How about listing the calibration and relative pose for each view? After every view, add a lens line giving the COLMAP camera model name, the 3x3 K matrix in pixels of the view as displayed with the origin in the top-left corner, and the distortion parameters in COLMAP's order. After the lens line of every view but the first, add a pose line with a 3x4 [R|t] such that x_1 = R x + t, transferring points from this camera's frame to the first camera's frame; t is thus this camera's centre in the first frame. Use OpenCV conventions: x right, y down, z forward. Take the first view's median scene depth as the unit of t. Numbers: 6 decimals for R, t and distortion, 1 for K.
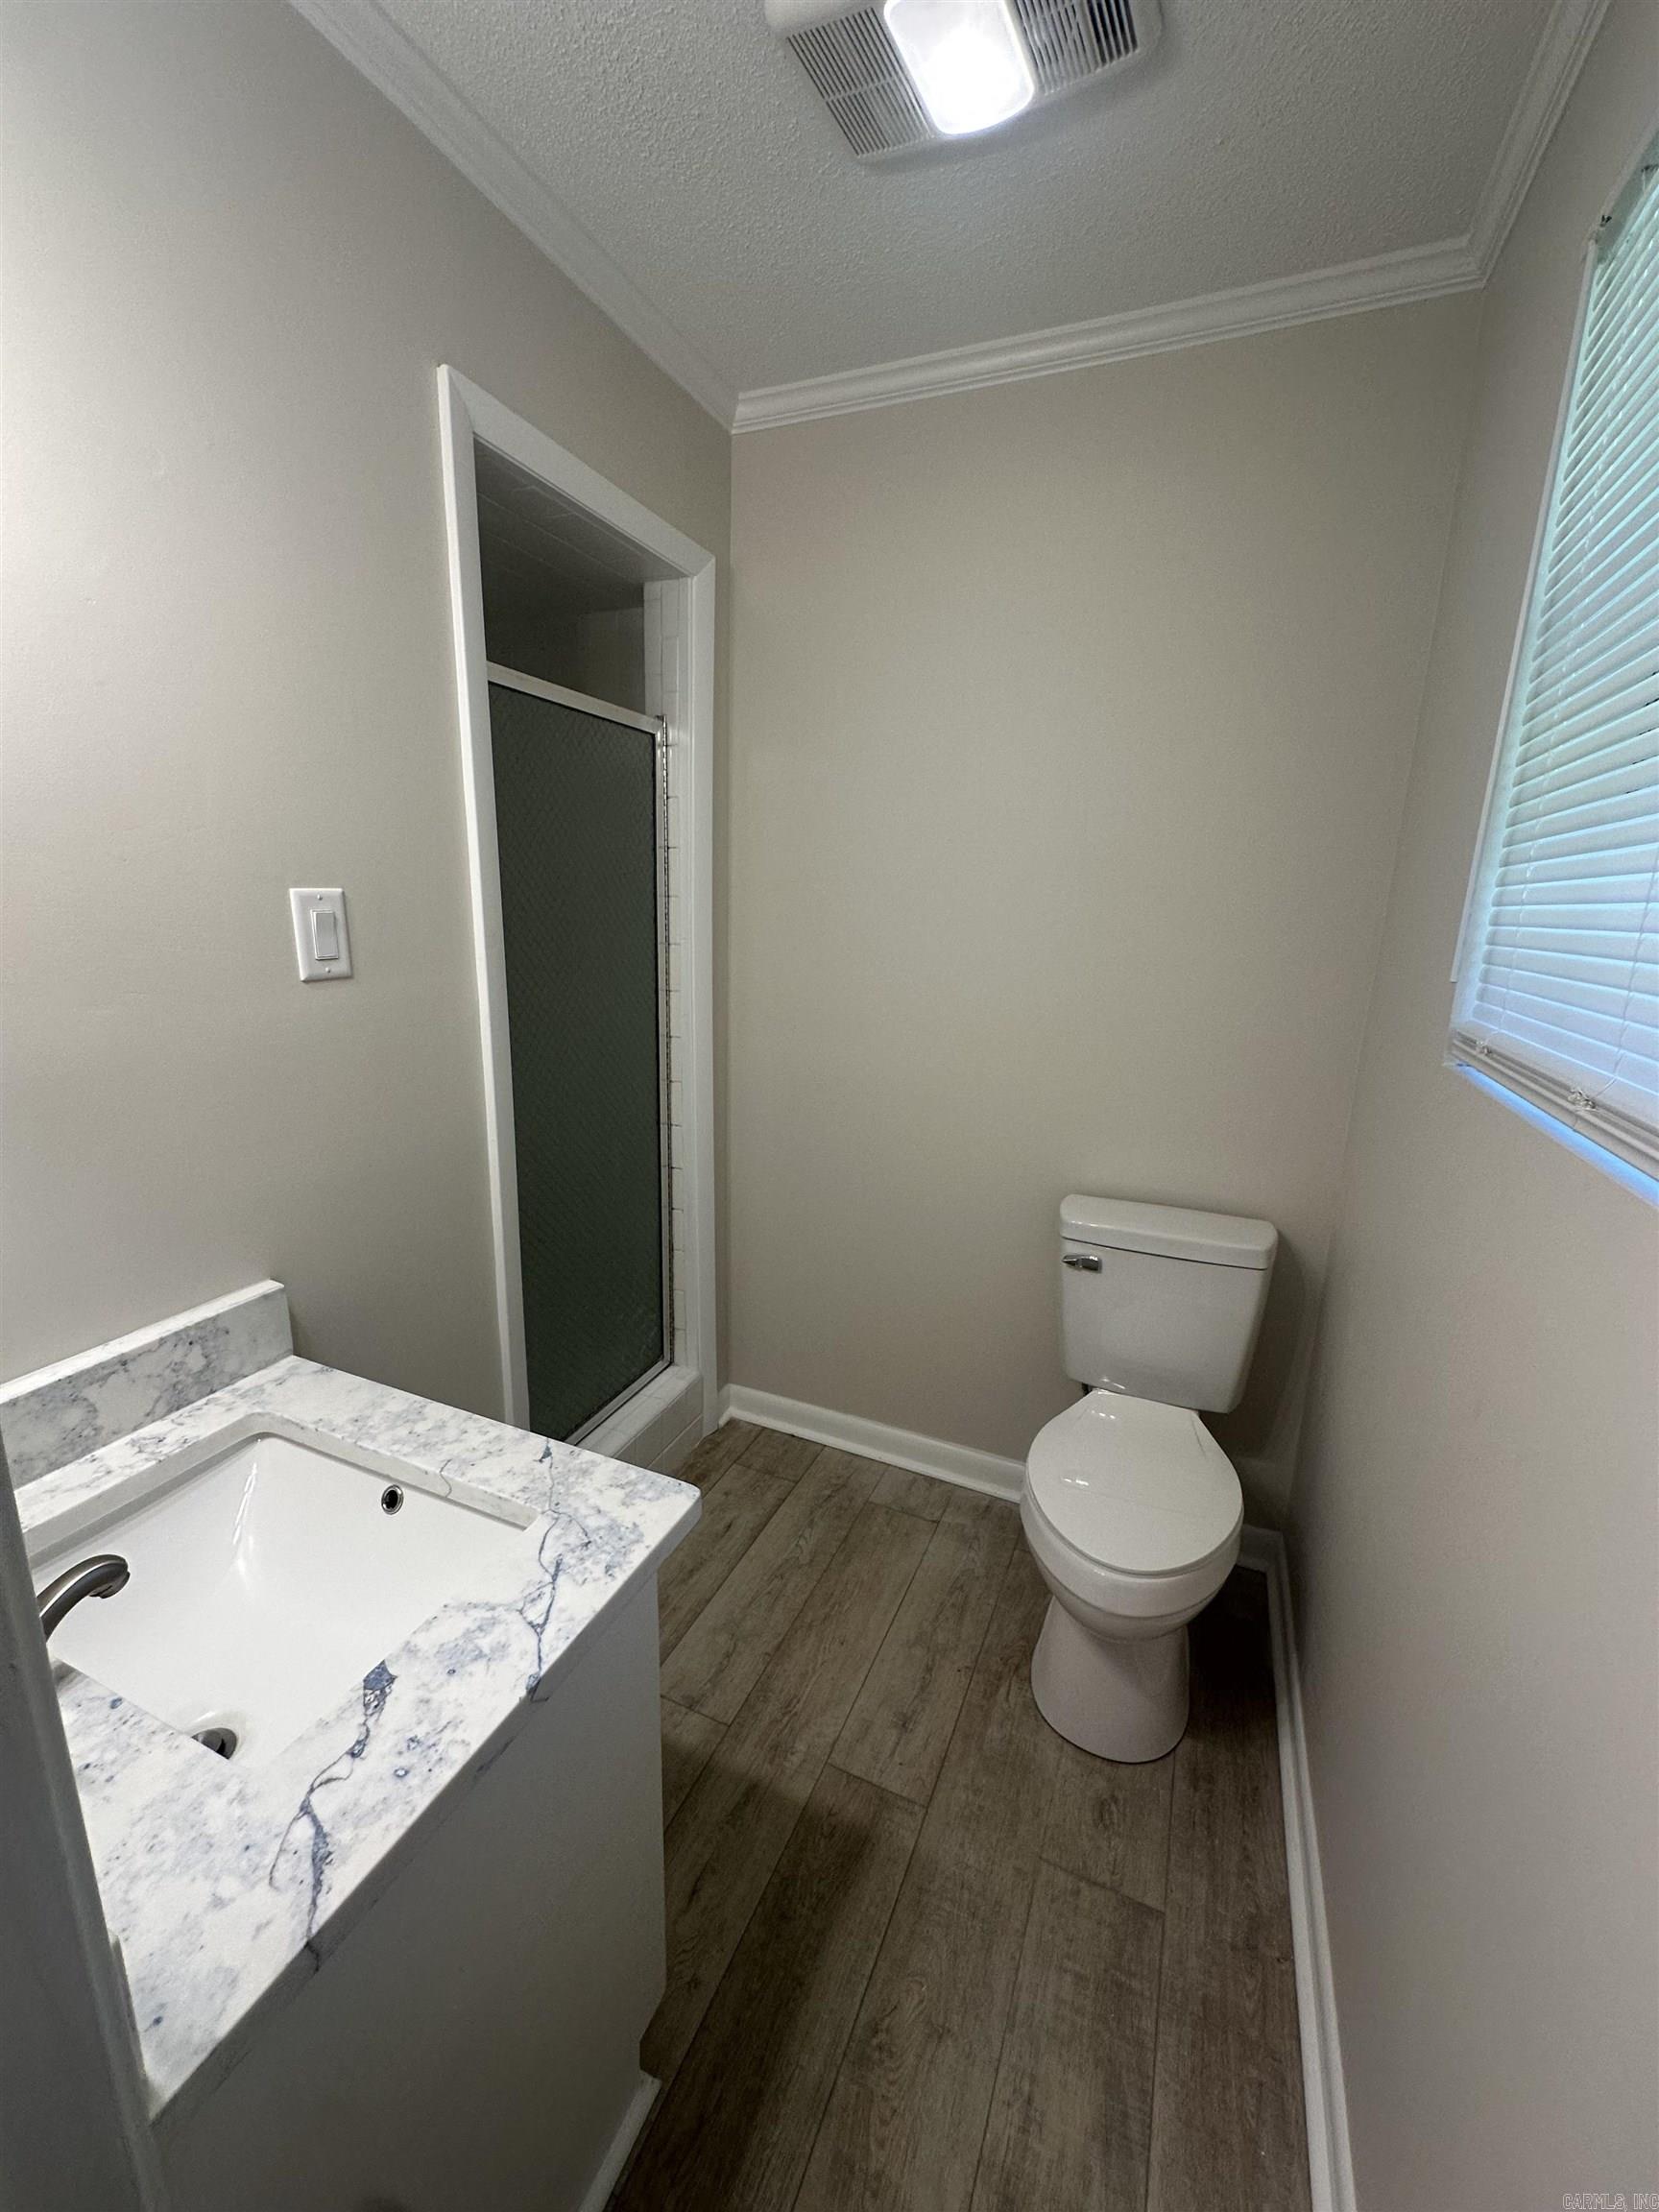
lens RADIAL K [[883.9, 0, 835.1], [0, 883.9, 1108.3], [0, 0, 1]] dist [-0.007142, 0.001525]
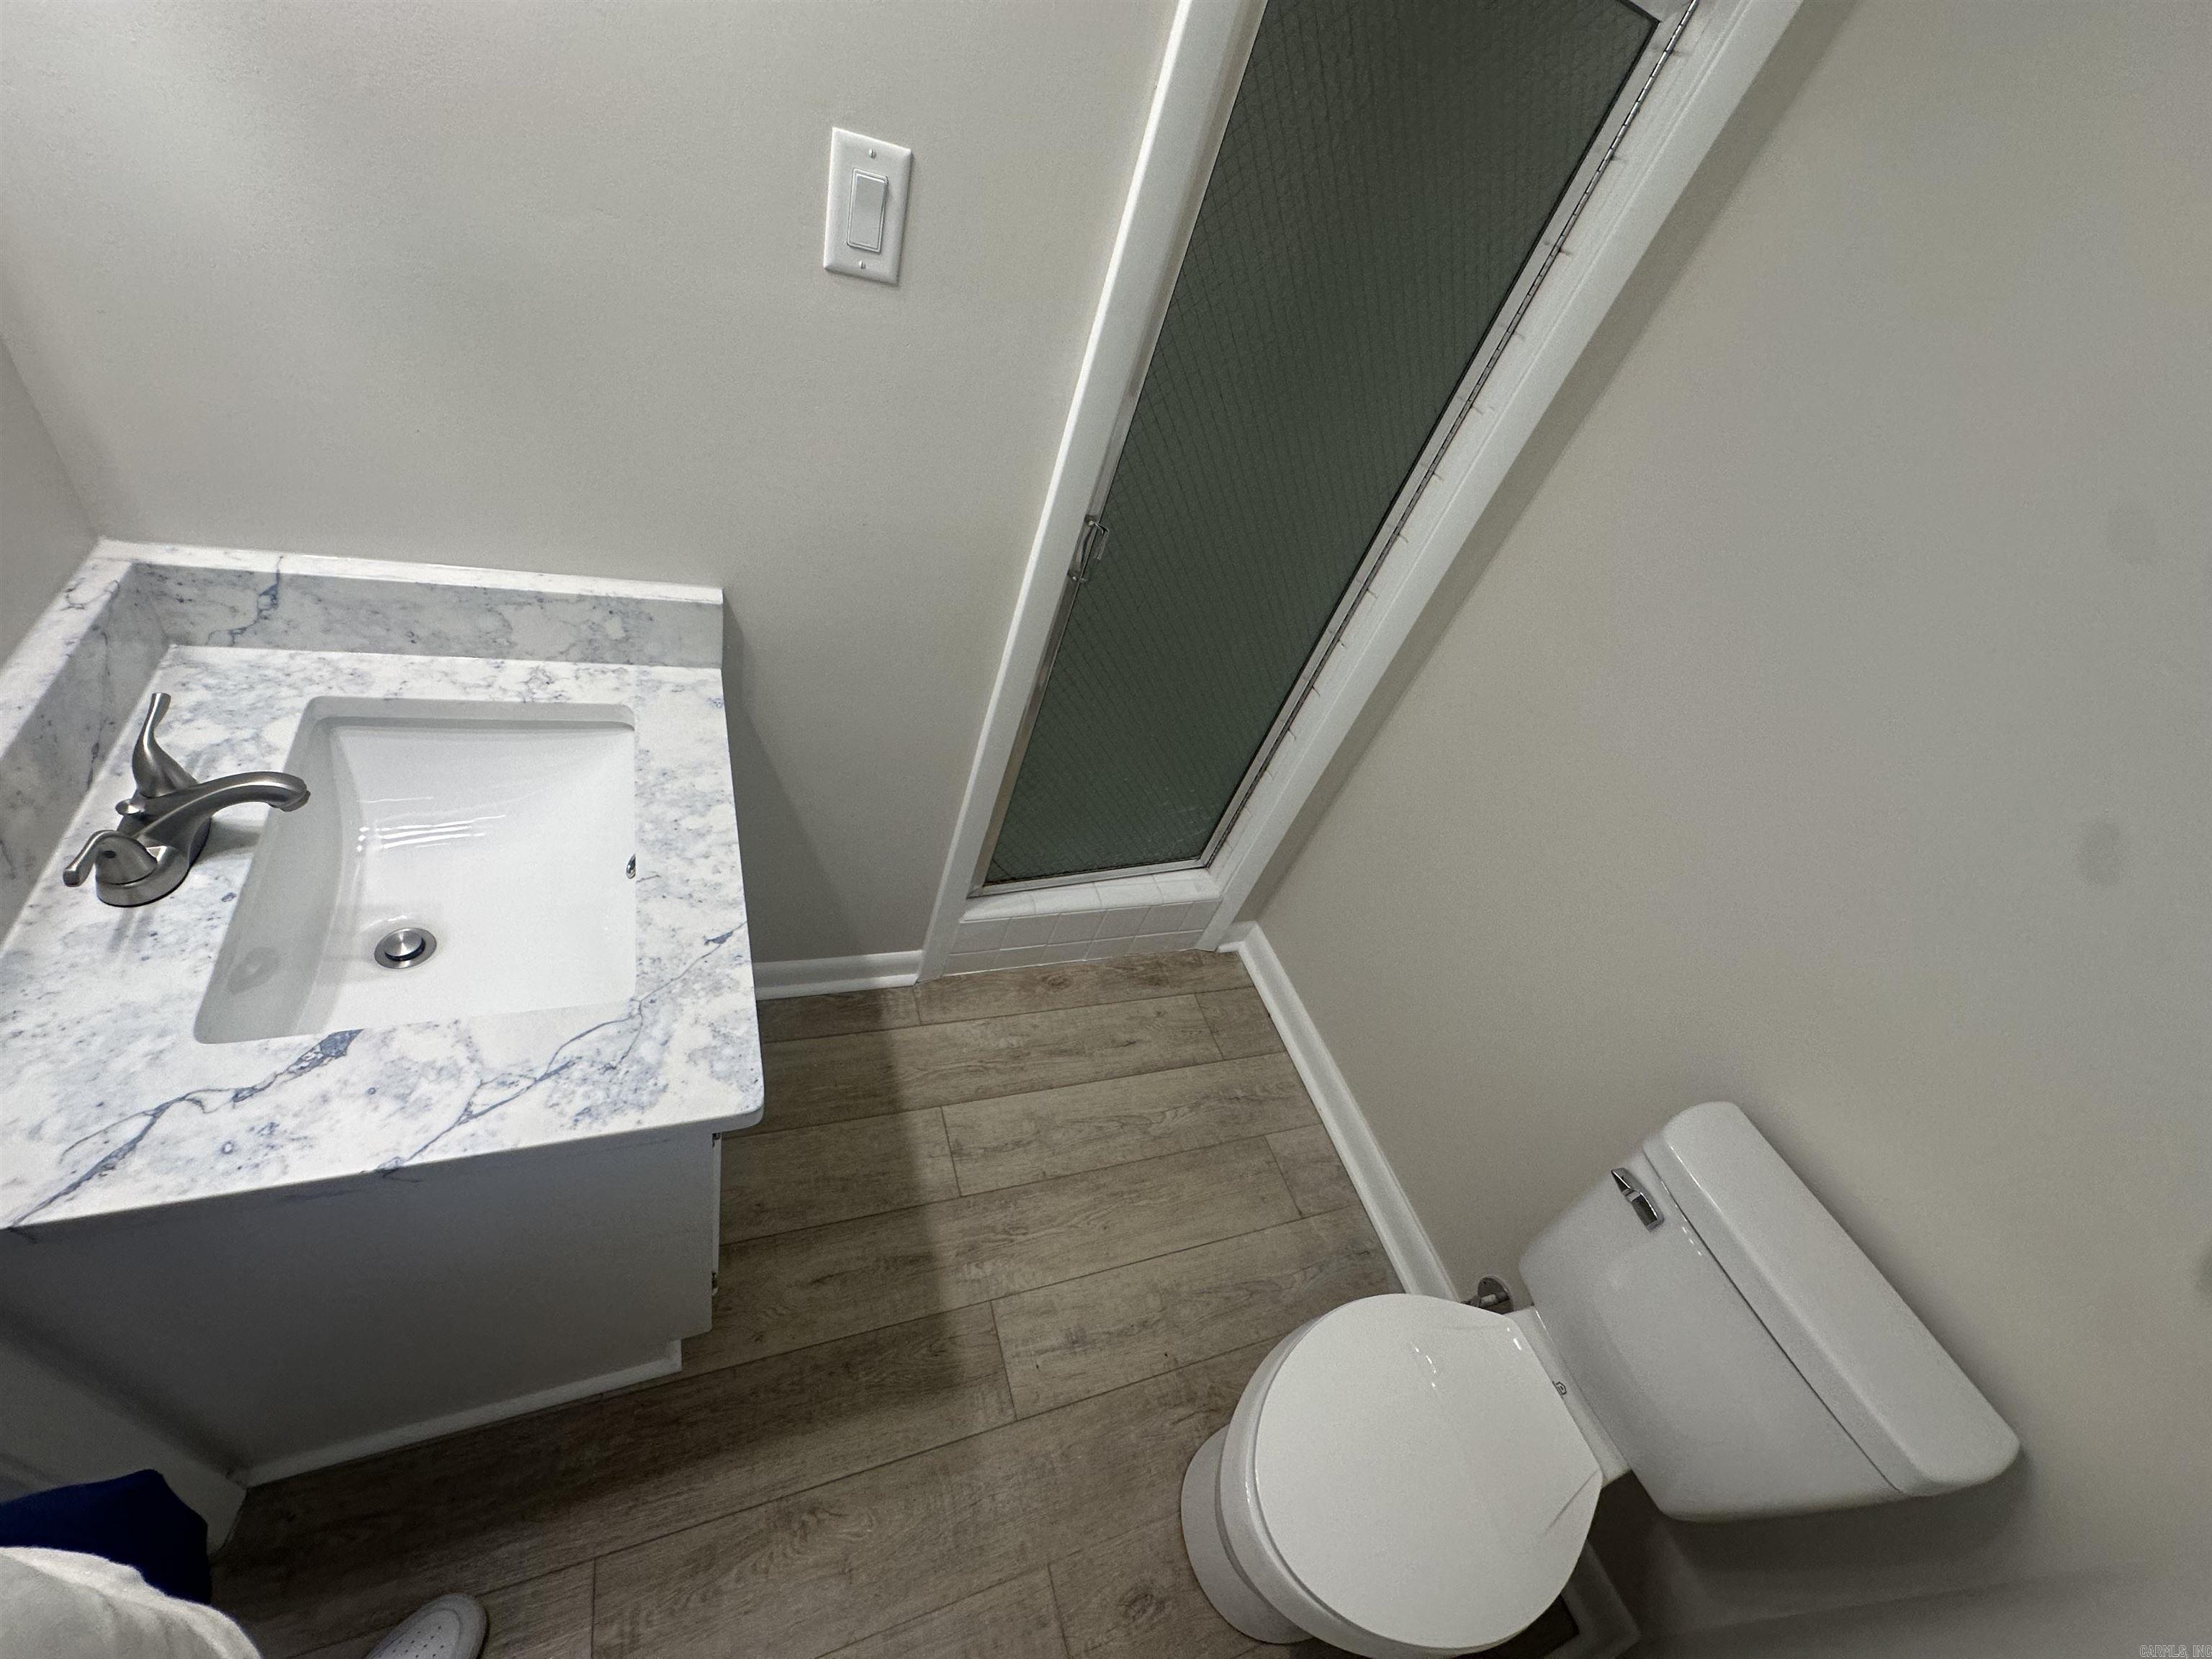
lens RADIAL K [[883.9, 0, 1101.3], [0, 883.9, 835.8], [0, 0, 1]] dist [-0.007142, 0.001525]
pose [[0.655580, 0.632849, -0.411968, 0.192015], [-0.436865, 0.762851, 0.476662, -0.238317], [0.615925, -0.132515, 0.776580, 0.478693]]
